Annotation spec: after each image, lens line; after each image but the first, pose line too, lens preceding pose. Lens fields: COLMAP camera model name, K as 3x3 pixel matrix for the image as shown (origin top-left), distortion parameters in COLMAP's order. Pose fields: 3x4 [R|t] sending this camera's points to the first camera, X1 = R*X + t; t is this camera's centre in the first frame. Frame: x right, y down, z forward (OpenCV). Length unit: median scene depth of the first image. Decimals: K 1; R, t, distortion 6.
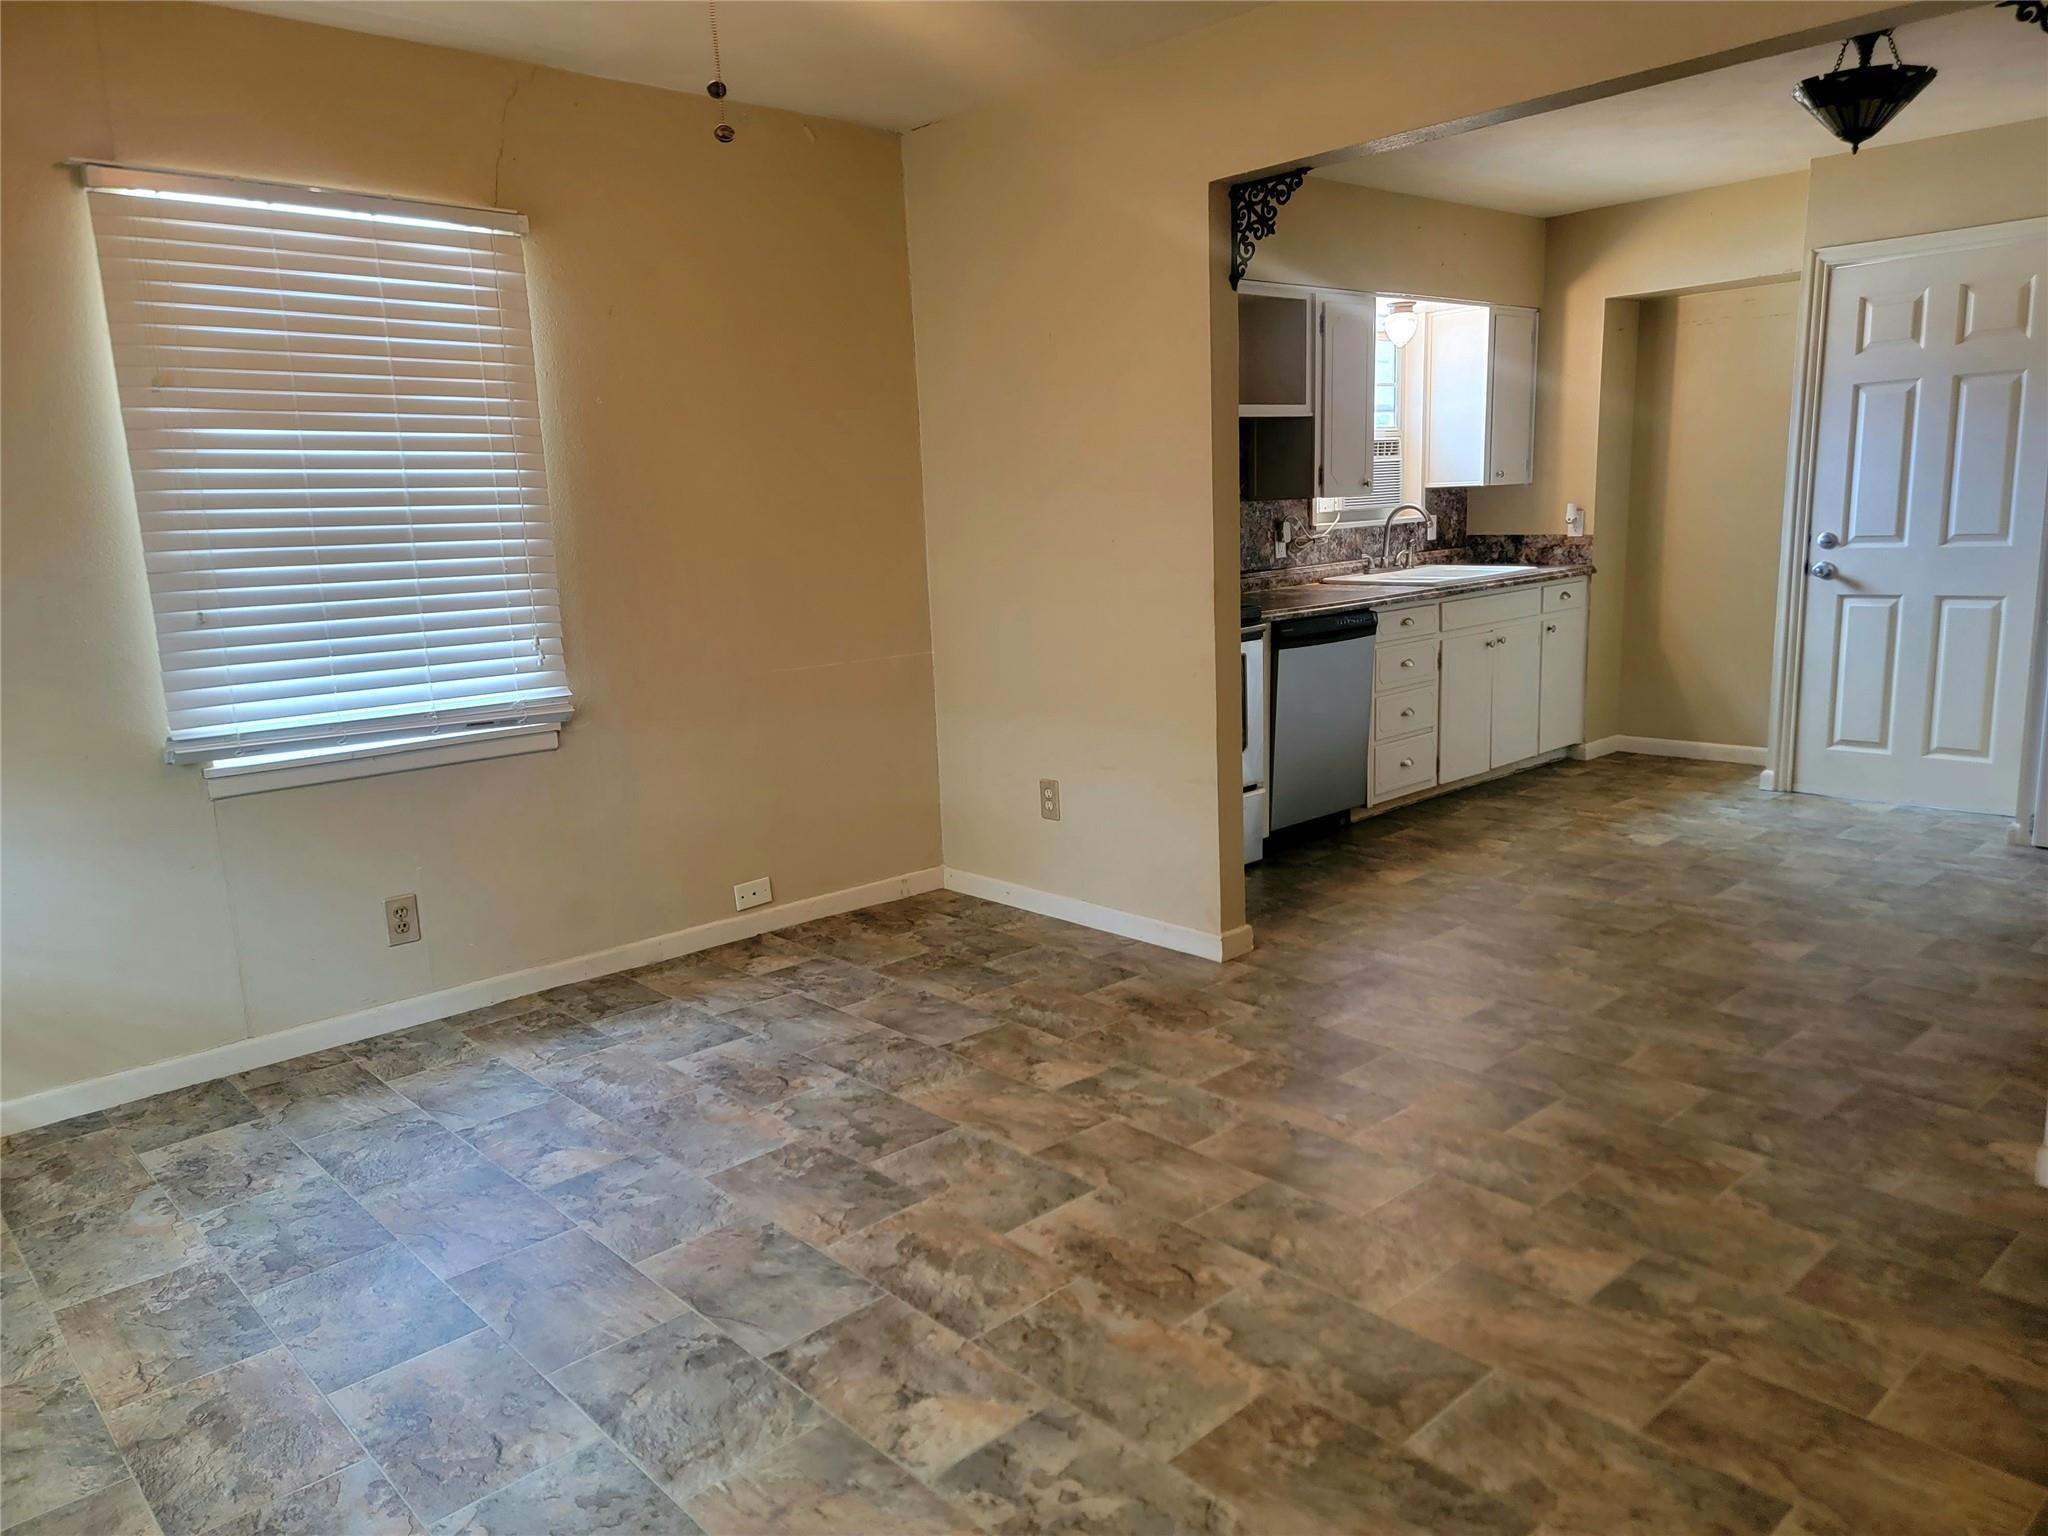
lens RADIAL K [[1425.7, 0, 1033.3], [0, 1425.7, 778.1], [0, 0, 1]] dist [0.078085, -0.032925]
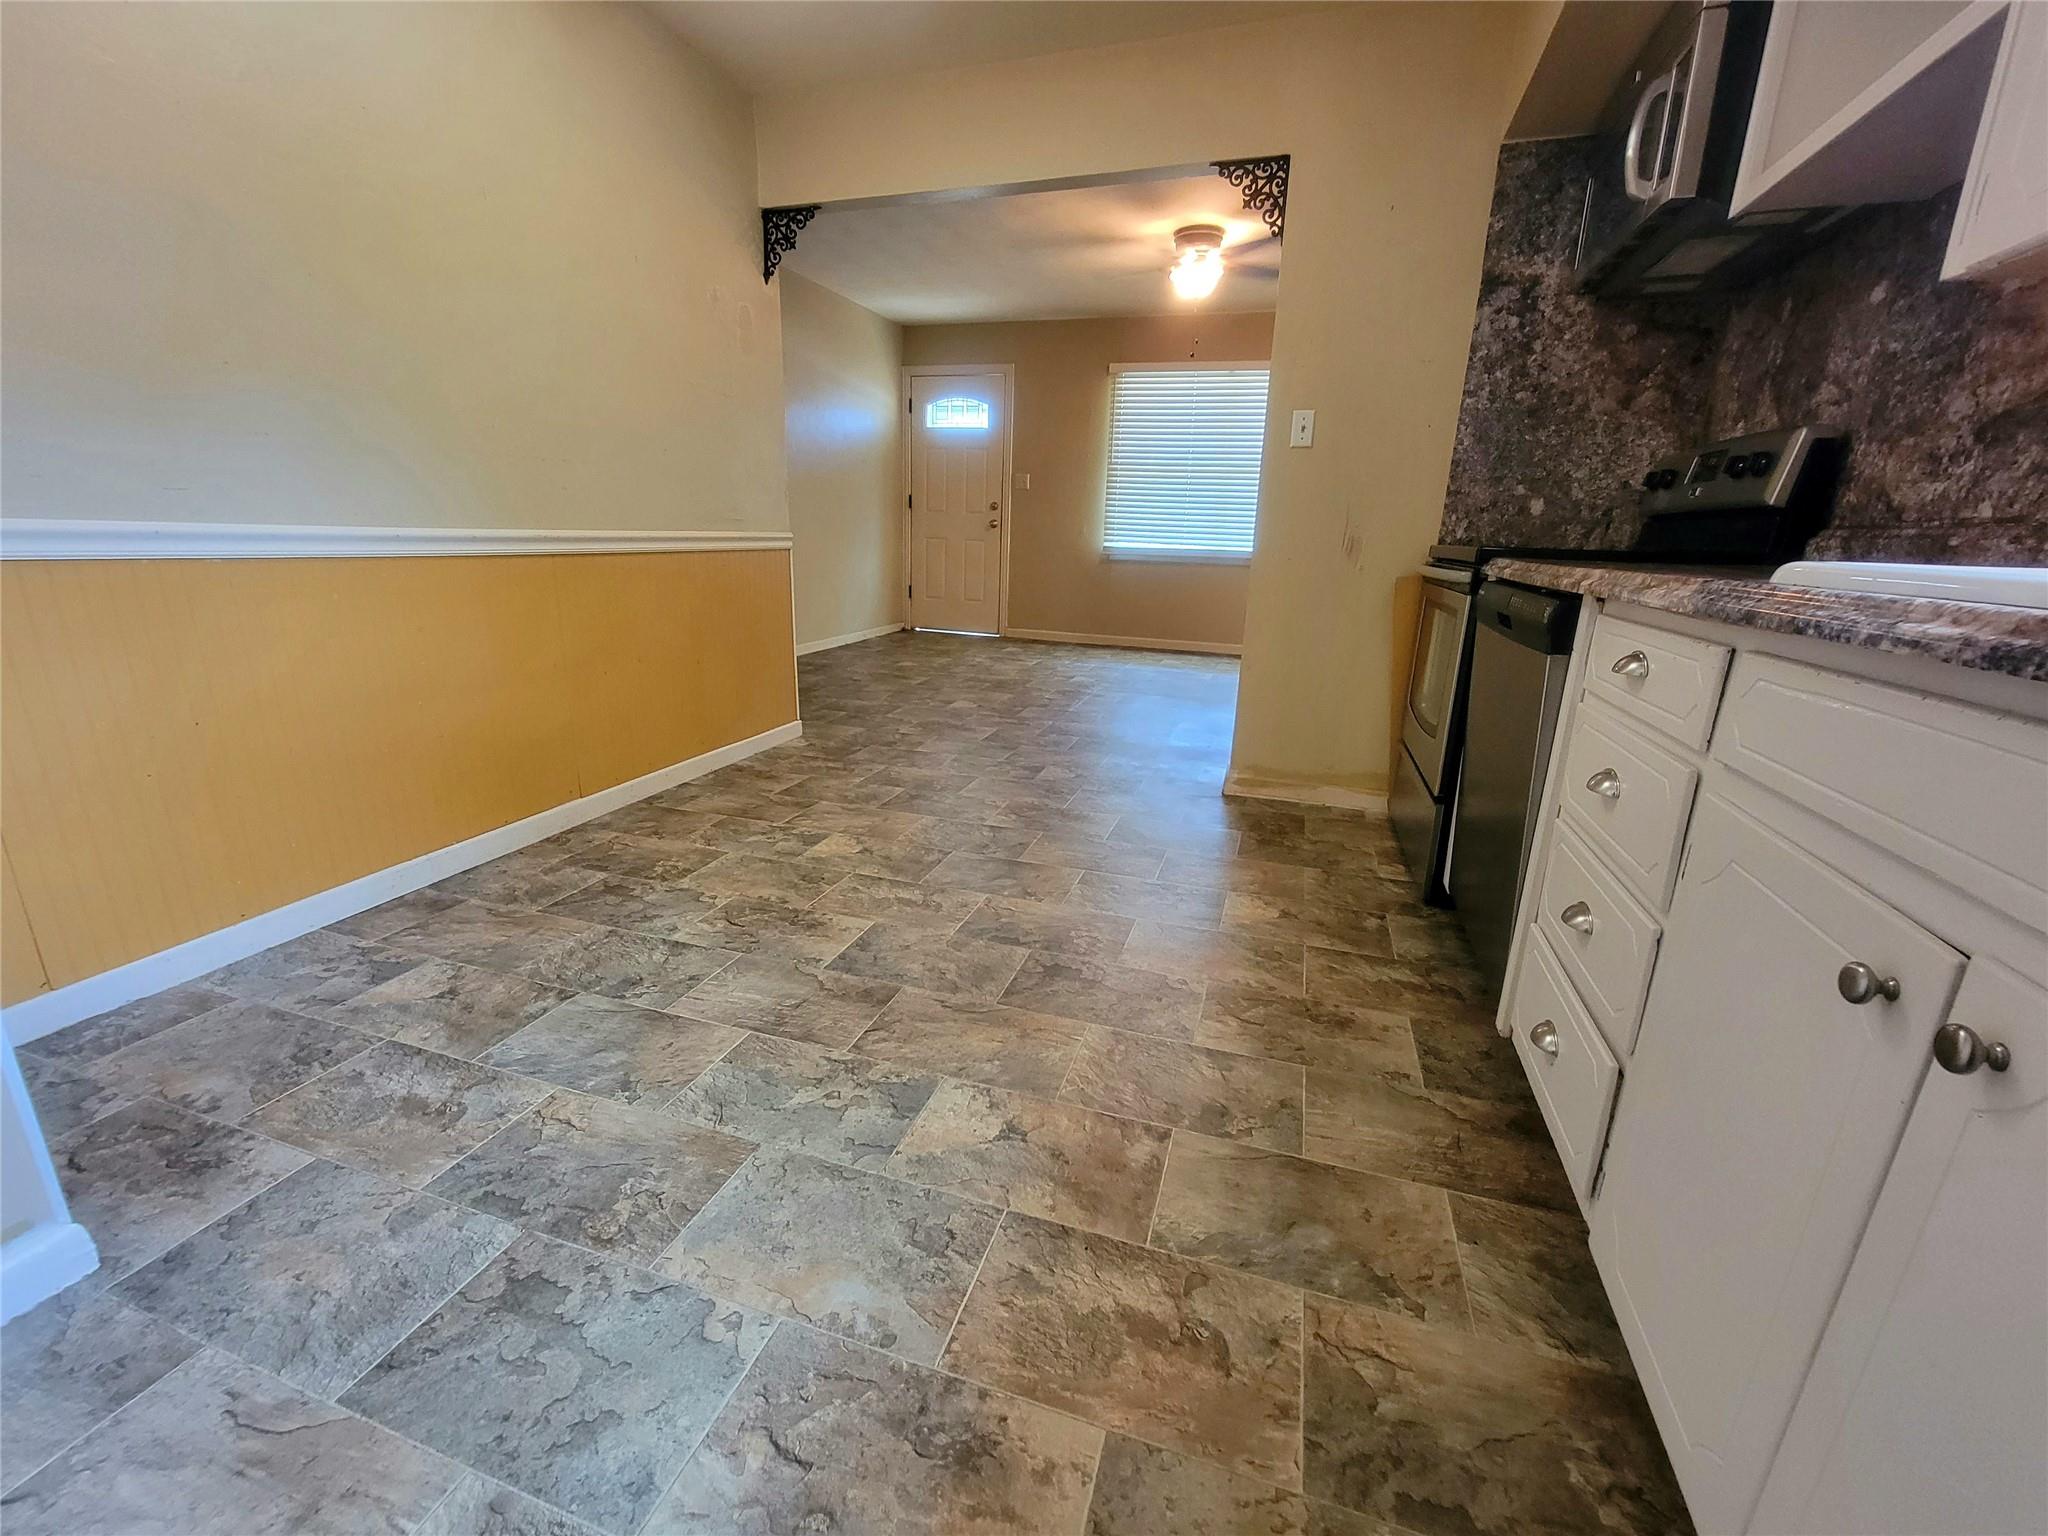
lens RADIAL K [[834.8, 0, 1025.4], [0, 834.8, 751.4], [0, 0, 1]] dist [-0.003490, -0.000679]
pose [[-0.875167, 0.139440, -0.463292, 0.133475], [-0.079325, 0.903256, 0.421705, -0.084320], [0.477274, 0.405813, -0.779439, 1.163295]]
